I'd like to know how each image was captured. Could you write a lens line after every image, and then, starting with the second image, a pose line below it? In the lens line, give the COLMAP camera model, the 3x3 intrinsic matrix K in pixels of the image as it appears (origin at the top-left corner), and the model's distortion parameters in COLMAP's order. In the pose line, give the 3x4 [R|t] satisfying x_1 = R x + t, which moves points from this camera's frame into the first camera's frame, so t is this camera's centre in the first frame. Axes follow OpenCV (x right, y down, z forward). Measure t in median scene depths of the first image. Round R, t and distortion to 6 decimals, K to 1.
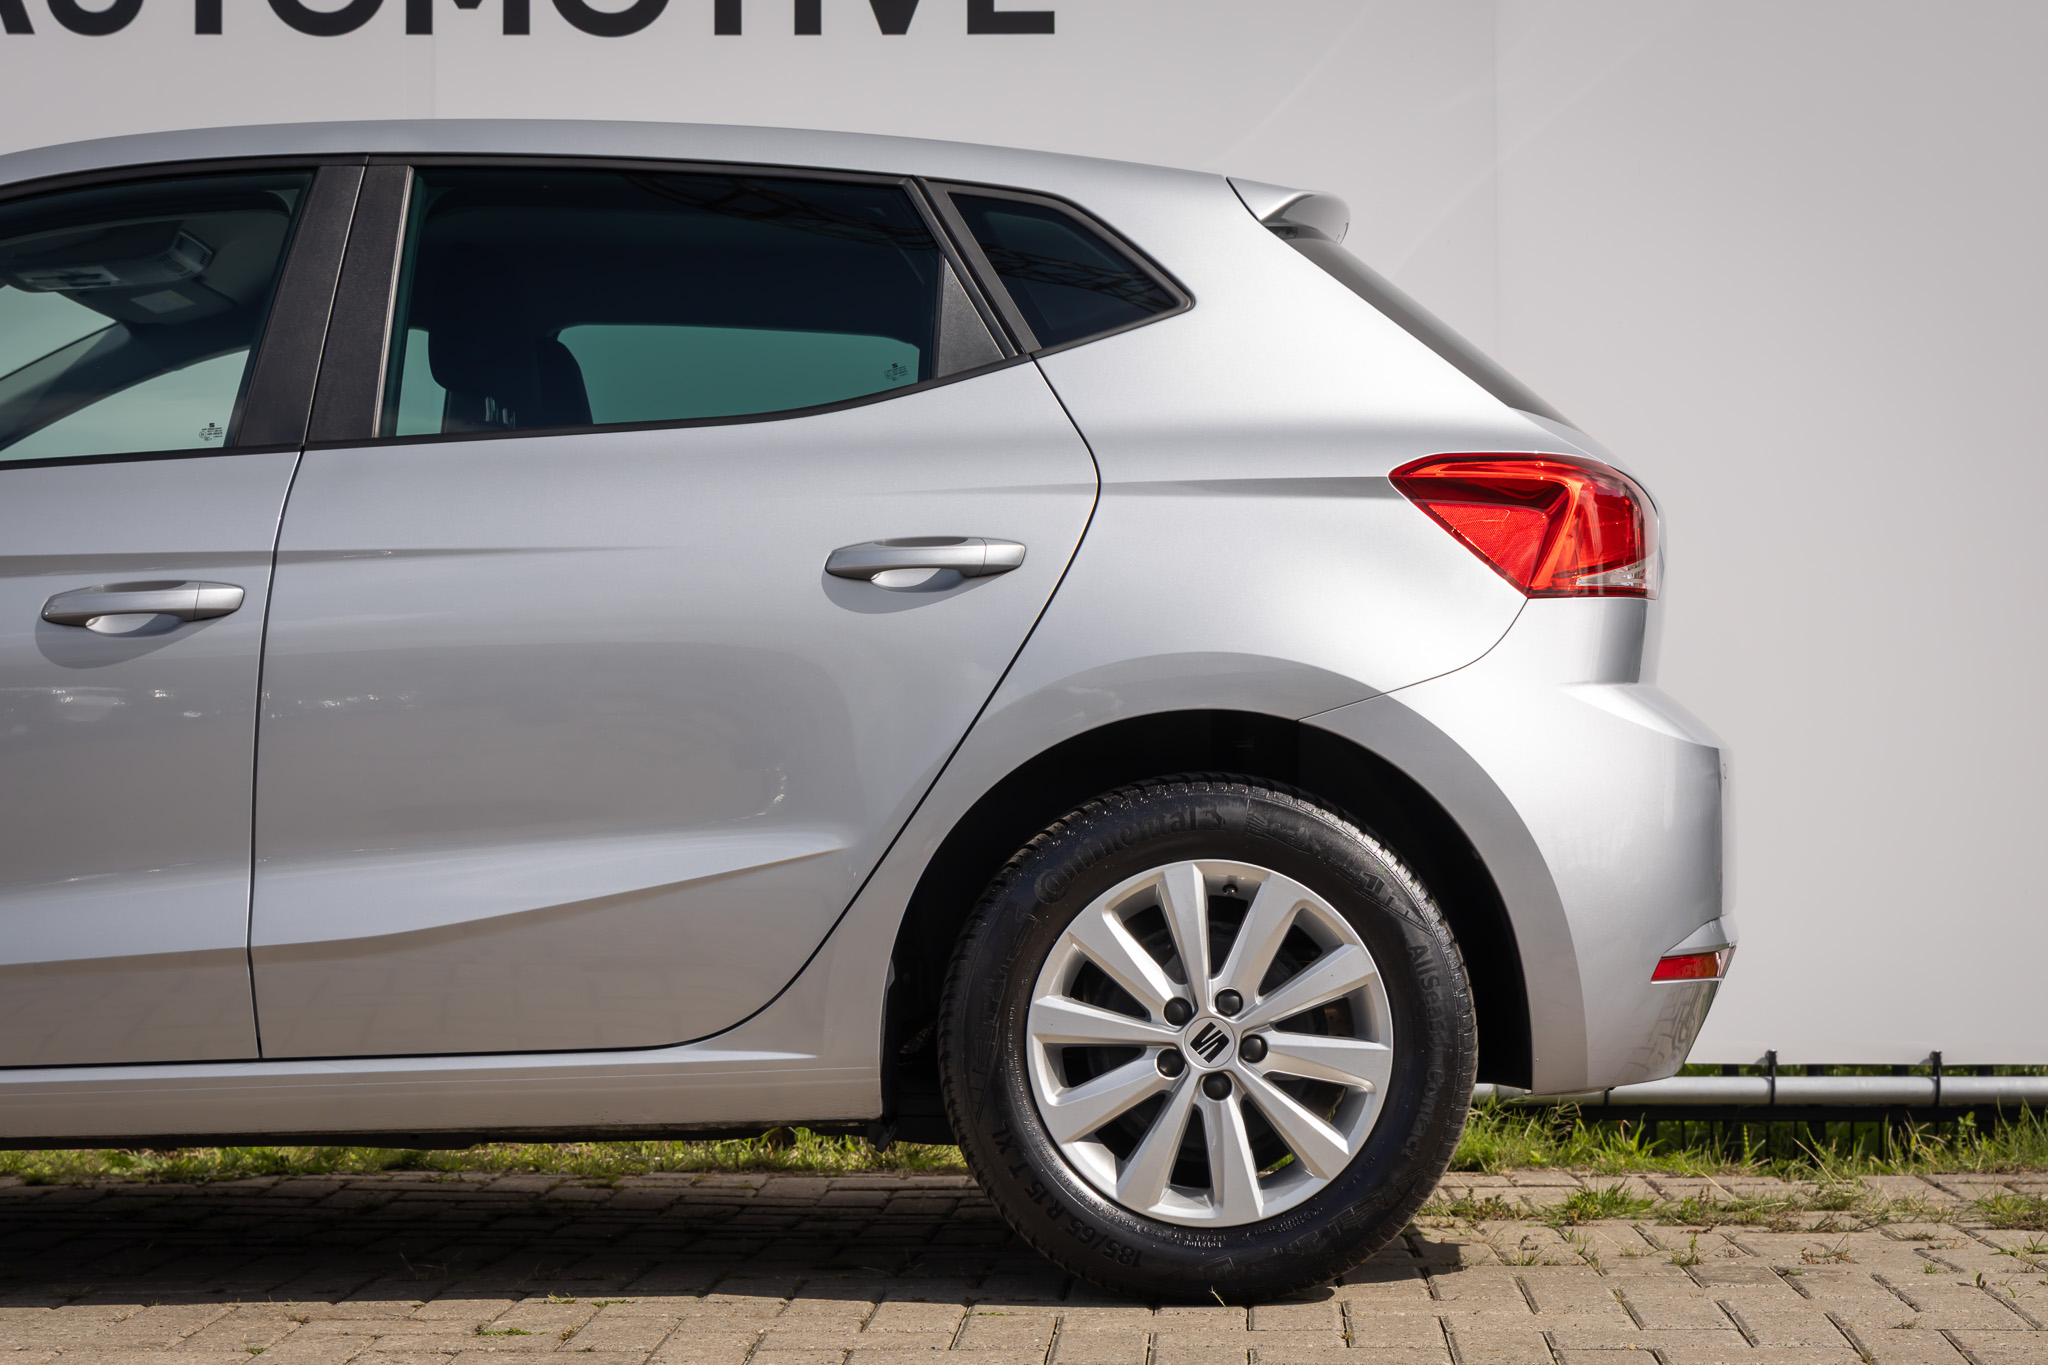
lens RADIAL K [[3837.0, 0, 1027.3], [0, 3837.0, 678.6], [0, 0, 1]] dist [0.005848, 0.000000]
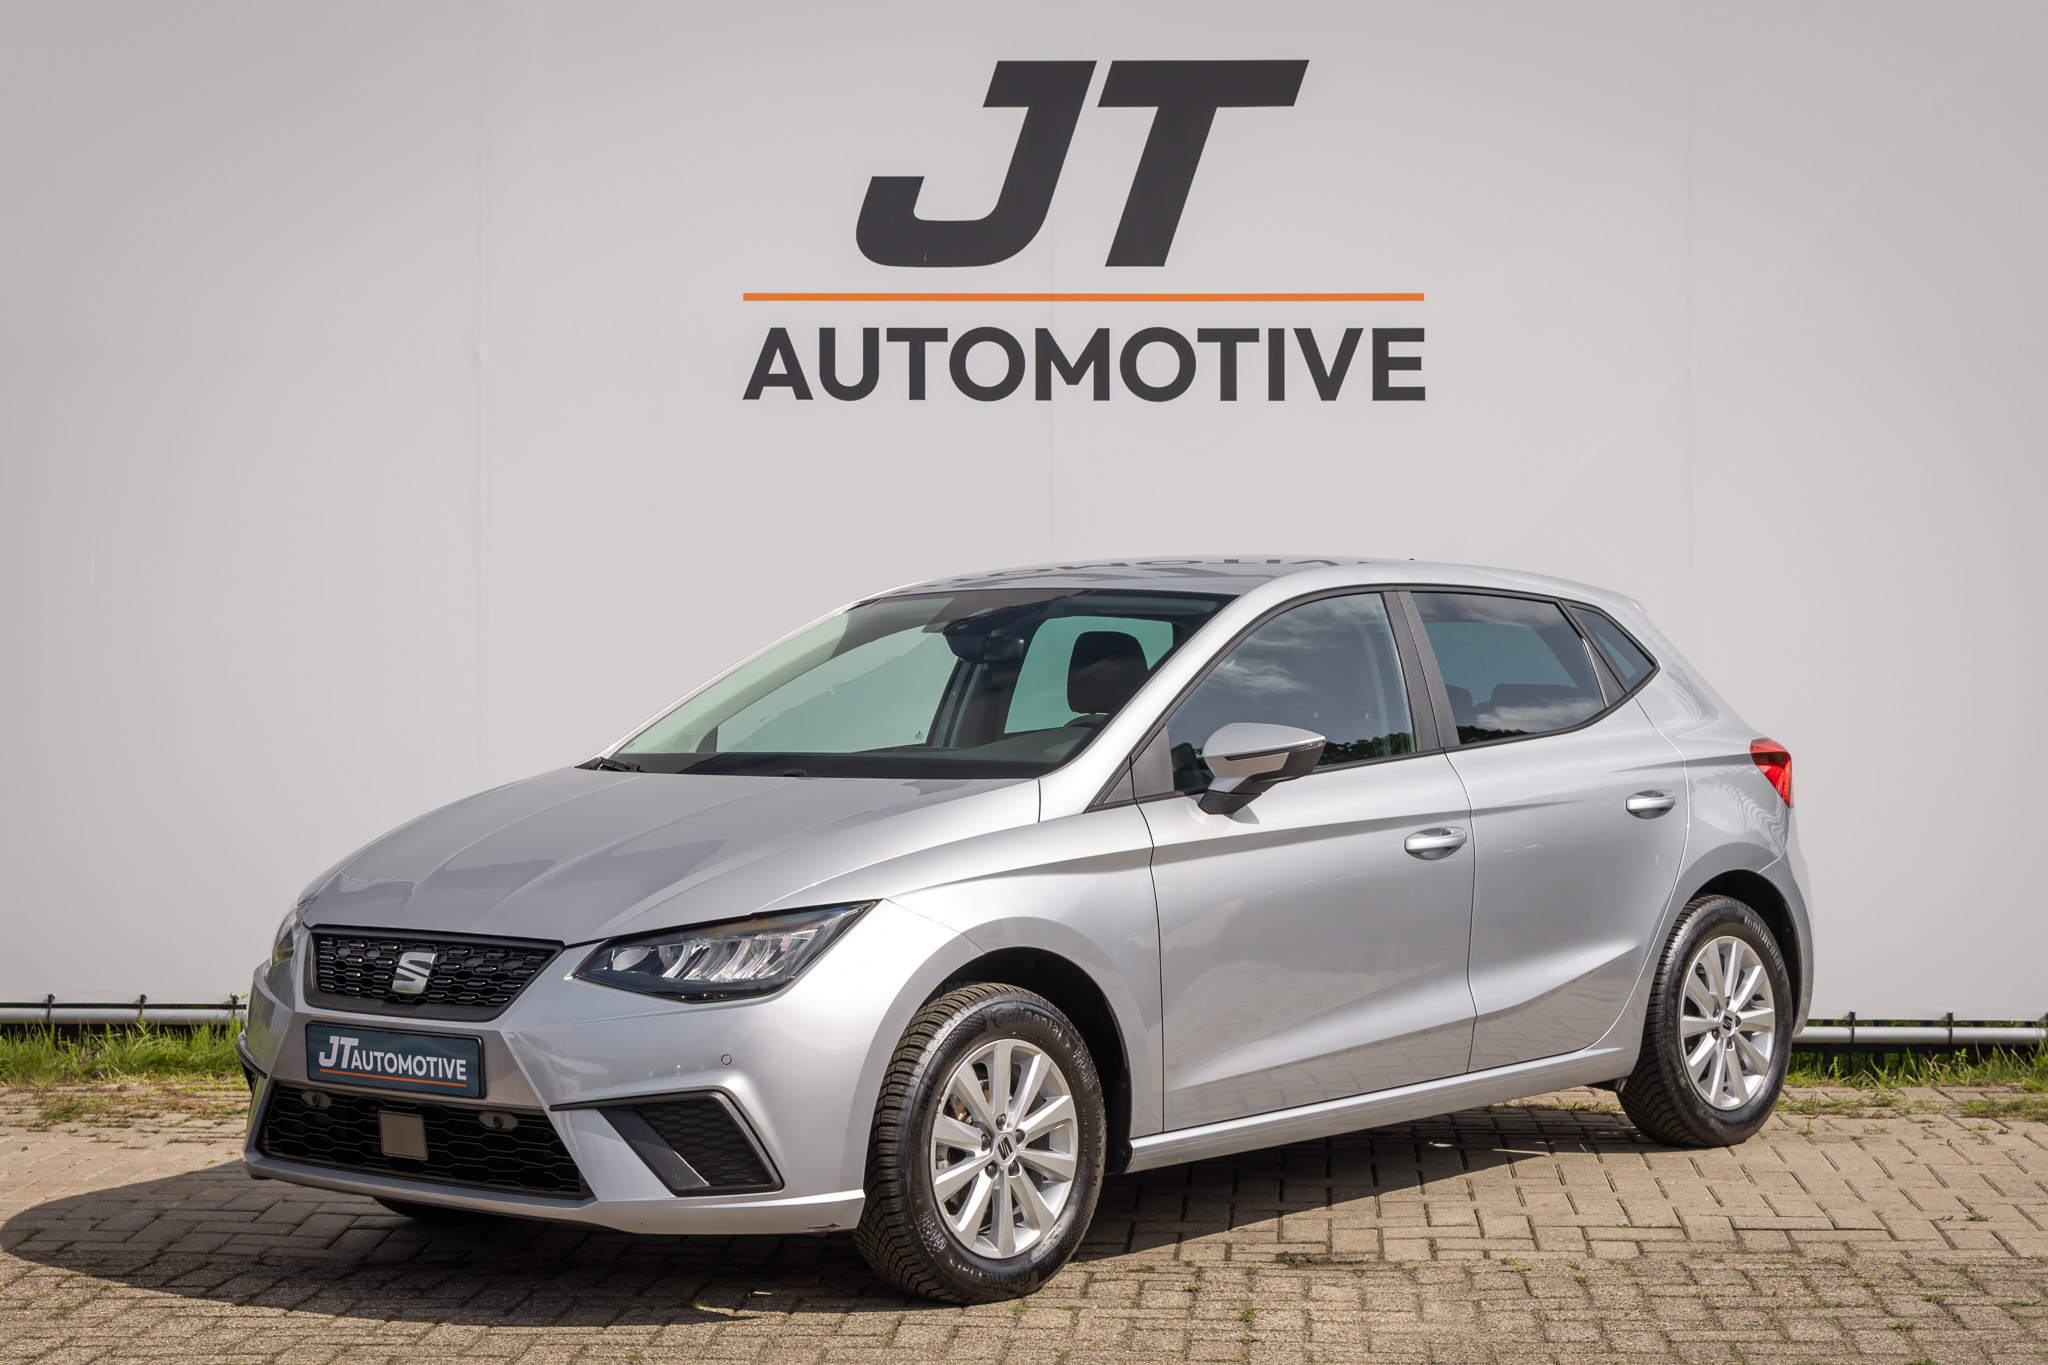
lens RADIAL K [[3837.0, 0, 1016.4], [0, 3837.0, 678.4], [0, 0, 1]] dist [0.005848, 0.000000]
pose [[0.999620, 0.002116, -0.027471, -0.146687], [-0.001293, 0.999551, 0.029935, -0.114455], [0.027522, -0.029888, 0.999174, -0.796194]]
